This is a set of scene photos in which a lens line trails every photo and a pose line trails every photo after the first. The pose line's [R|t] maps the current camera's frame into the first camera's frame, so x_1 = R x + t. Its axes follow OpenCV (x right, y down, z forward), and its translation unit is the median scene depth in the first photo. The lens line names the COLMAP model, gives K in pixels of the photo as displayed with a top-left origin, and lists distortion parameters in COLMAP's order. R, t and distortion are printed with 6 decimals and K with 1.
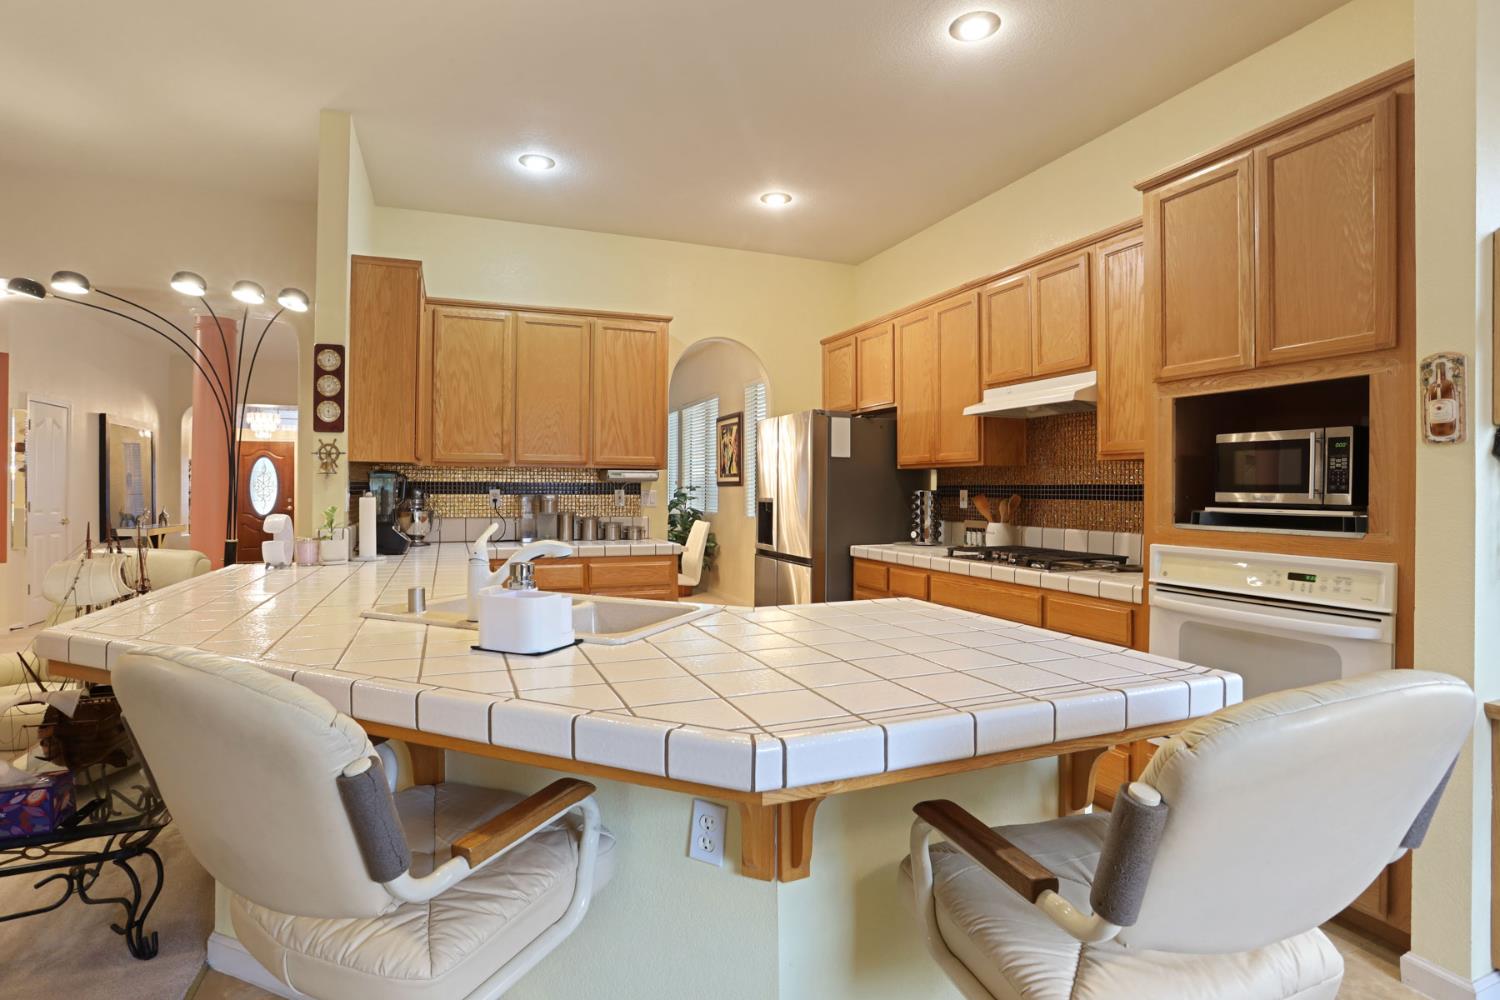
lens RADIAL K [[742.3, 0, 746.1], [0, 742.3, 486.8], [0, 0, 1]] dist [-0.070659, 0.034734]
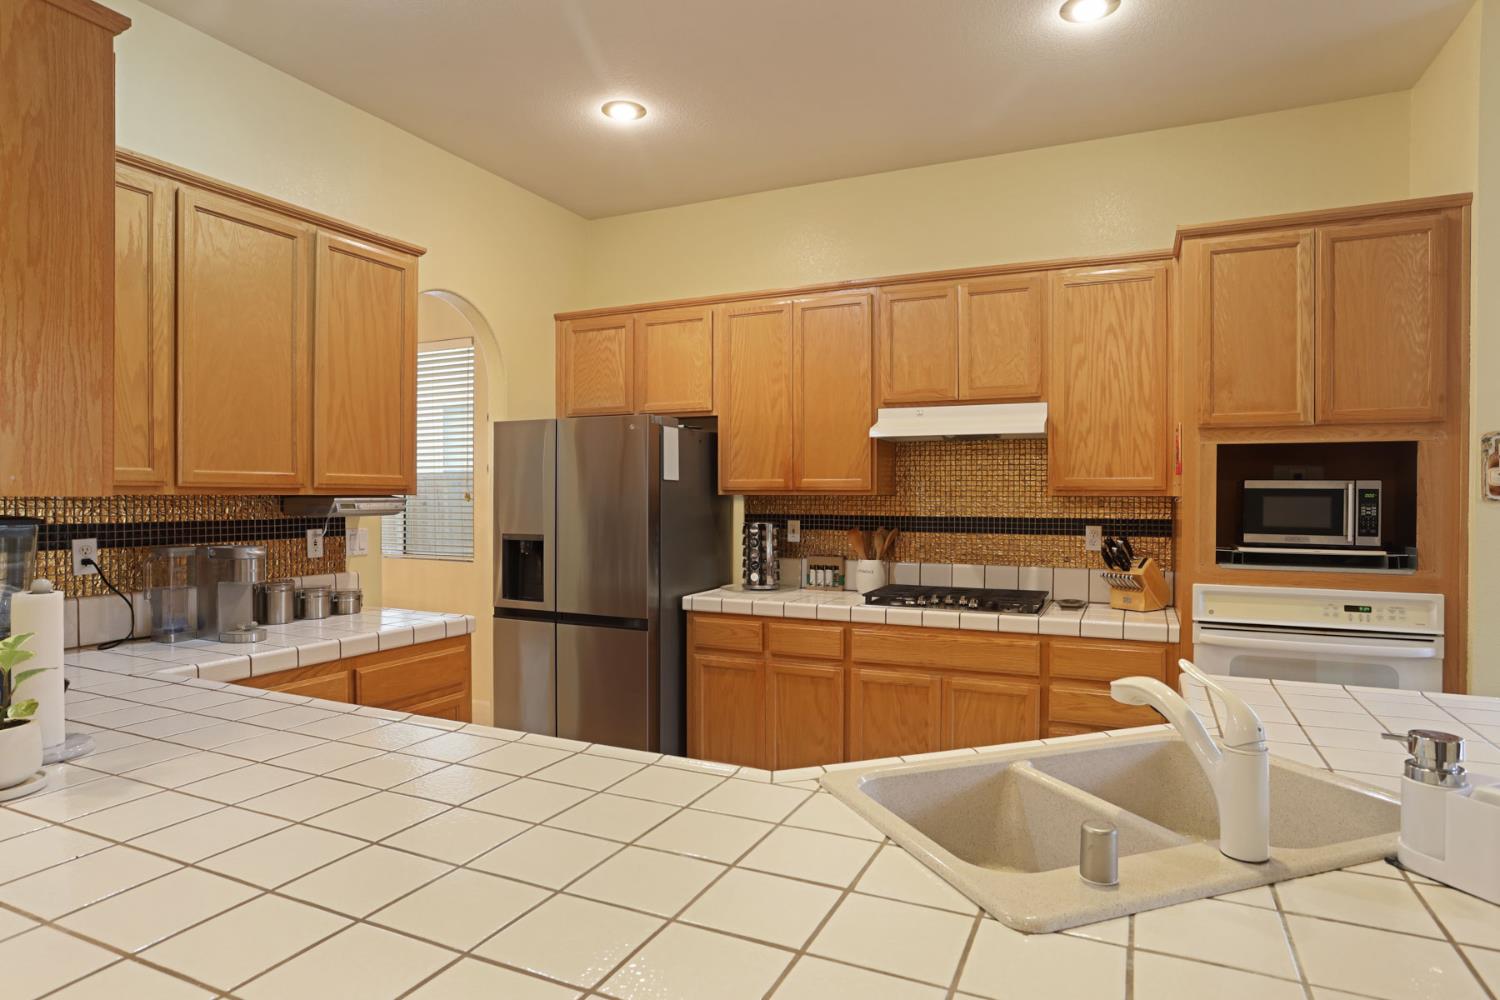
lens RADIAL K [[847.5, 0, 736.7], [0, 847.5, 498.4], [0, 0, 1]] dist [-0.072343, 0.049190]
pose [[0.735545, -0.006303, 0.677446, -0.721151], [-0.001690, 0.999937, 0.011138, -0.055022], [-0.677474, -0.009338, 0.735488, 0.577200]]
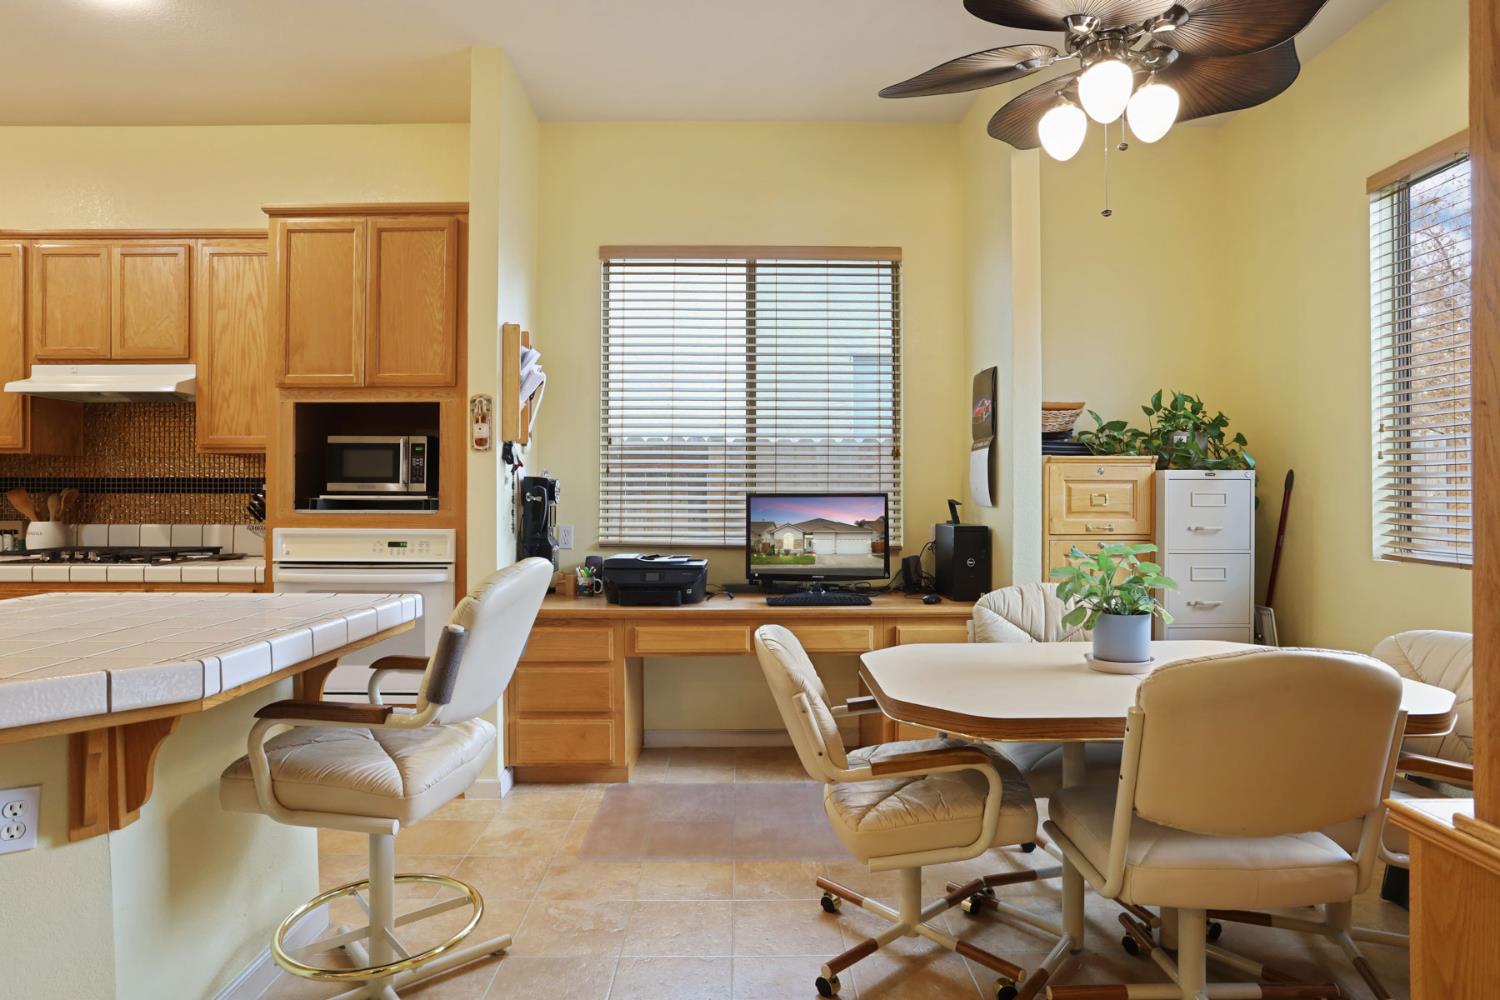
lens RADIAL K [[835.7, 0, 749.7], [0, 835.7, 495.4], [0, 0, 1]] dist [-0.084630, 0.049532]
pose [[0.360857, -0.004815, 0.932609, -0.368387], [-0.001960, 0.999981, 0.005921, 0.018175], [-0.932619, -0.003964, 0.360840, -0.155769]]
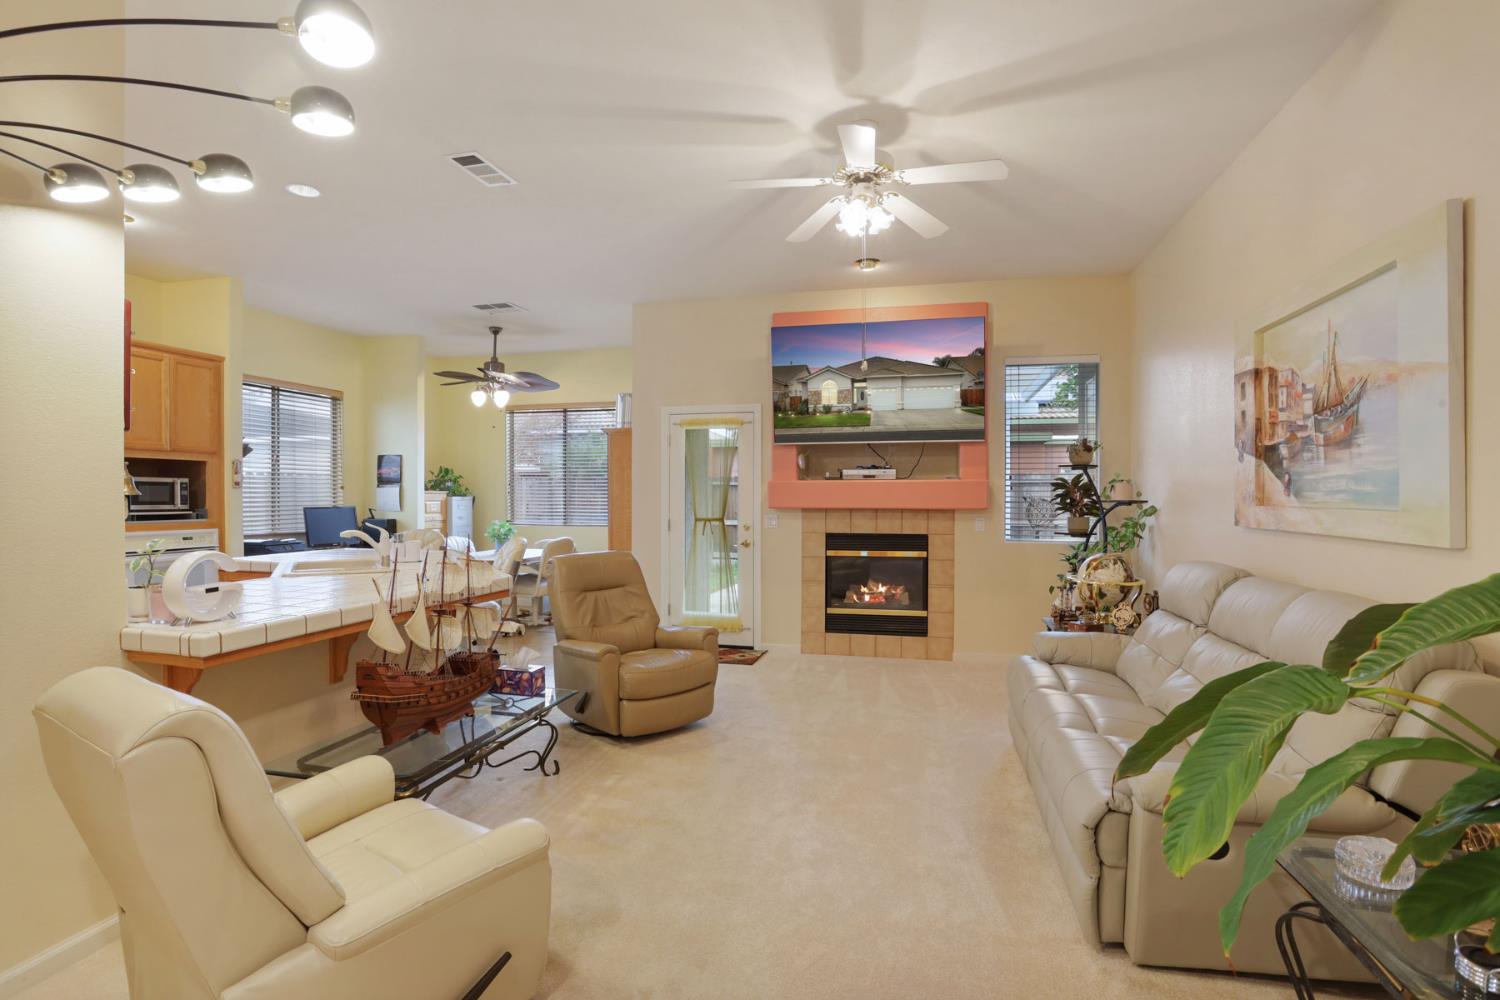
lens RADIAL K [[725.6, 0, 750.0], [0, 725.6, 500.0], [0, 0, 1]] dist [-0.018143, 0.000343]
pose [[-0.812010, -0.004105, 0.583629, -1.857554], [-0.002219, 0.999990, 0.003946, -0.017931], [-0.583639, 0.001909, -0.812011, 1.550661]]
